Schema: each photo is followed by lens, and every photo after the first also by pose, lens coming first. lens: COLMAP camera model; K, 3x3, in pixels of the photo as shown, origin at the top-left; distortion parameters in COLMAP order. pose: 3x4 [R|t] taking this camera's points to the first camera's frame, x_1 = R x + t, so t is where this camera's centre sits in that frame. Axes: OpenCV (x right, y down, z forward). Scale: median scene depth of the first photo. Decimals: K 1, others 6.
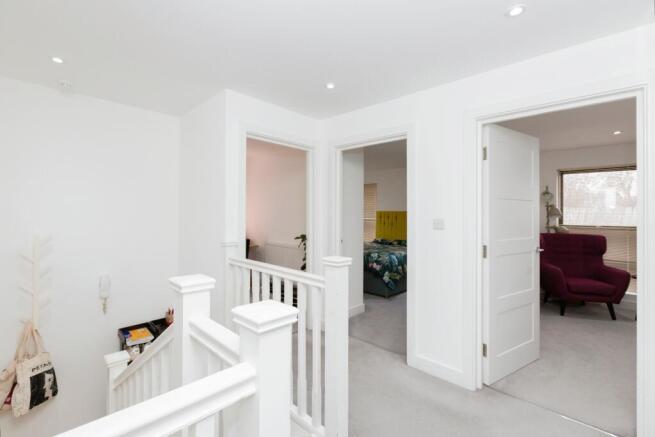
lens RADIAL K [[295.0, 0, 327.0], [0, 295.0, 213.2], [0, 0, 1]] dist [0.000674, -0.000225]
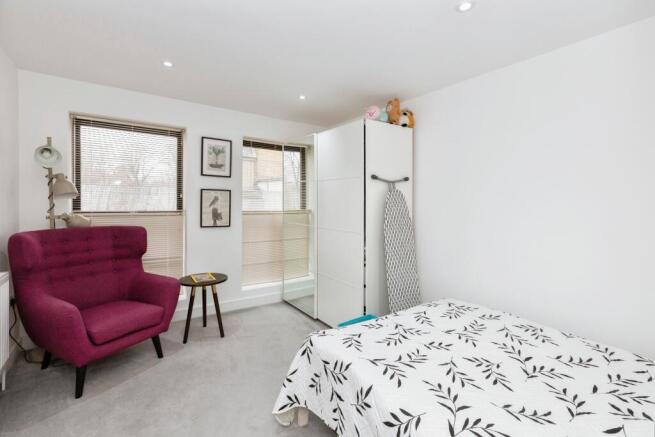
lens RADIAL K [[295.0, 0, 322.2], [0, 295.0, 196.5], [0, 0, 1]] dist [0.000674, -0.000225]
pose [[0.204616, 0.011956, 0.978769, 0.363469], [0.002245, 0.999917, -0.012684, 0.019226], [-0.978840, 0.004792, 0.204572, 0.458751]]
